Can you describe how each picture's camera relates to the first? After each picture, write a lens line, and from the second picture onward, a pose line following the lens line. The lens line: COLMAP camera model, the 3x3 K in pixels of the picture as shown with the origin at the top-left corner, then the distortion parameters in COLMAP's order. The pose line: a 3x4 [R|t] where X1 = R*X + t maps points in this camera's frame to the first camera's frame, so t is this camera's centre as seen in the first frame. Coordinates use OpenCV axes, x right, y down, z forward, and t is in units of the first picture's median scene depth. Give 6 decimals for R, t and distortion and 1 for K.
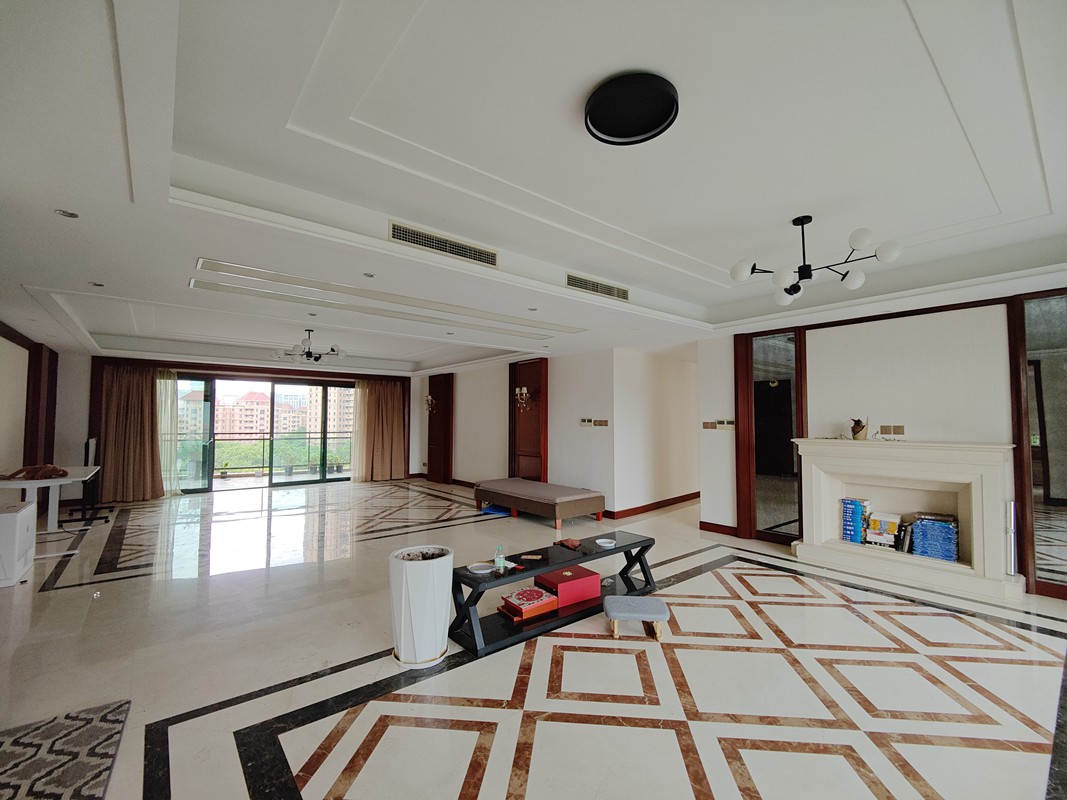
lens RADIAL K [[462.4, 0, 536.1], [0, 462.4, 400.1], [0, 0, 1]] dist [0.002336, -0.000072]
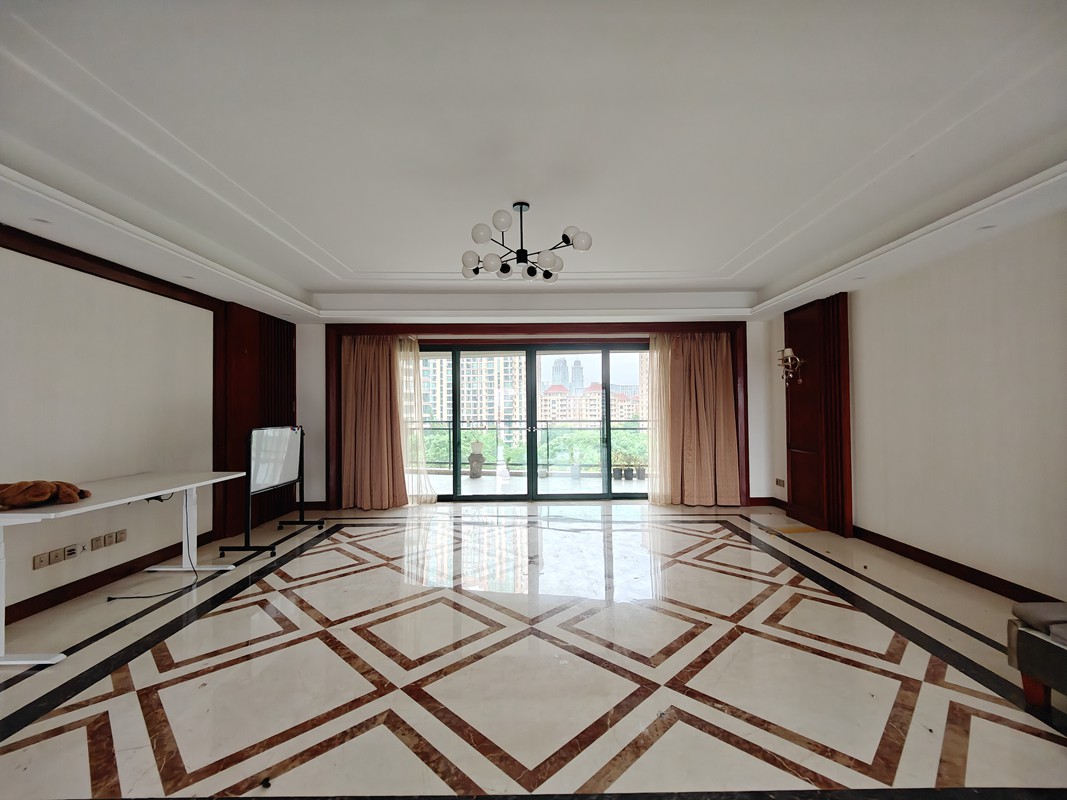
lens RADIAL K [[462.4, 0, 536.1], [0, 462.4, 400.1], [0, 0, 1]] dist [0.002336, -0.000072]
pose [[0.776347, -0.023191, -0.629879, -0.126325], [0.039993, 0.999122, 0.012506, 0.028490], [0.629036, -0.034900, 0.776592, 0.431173]]
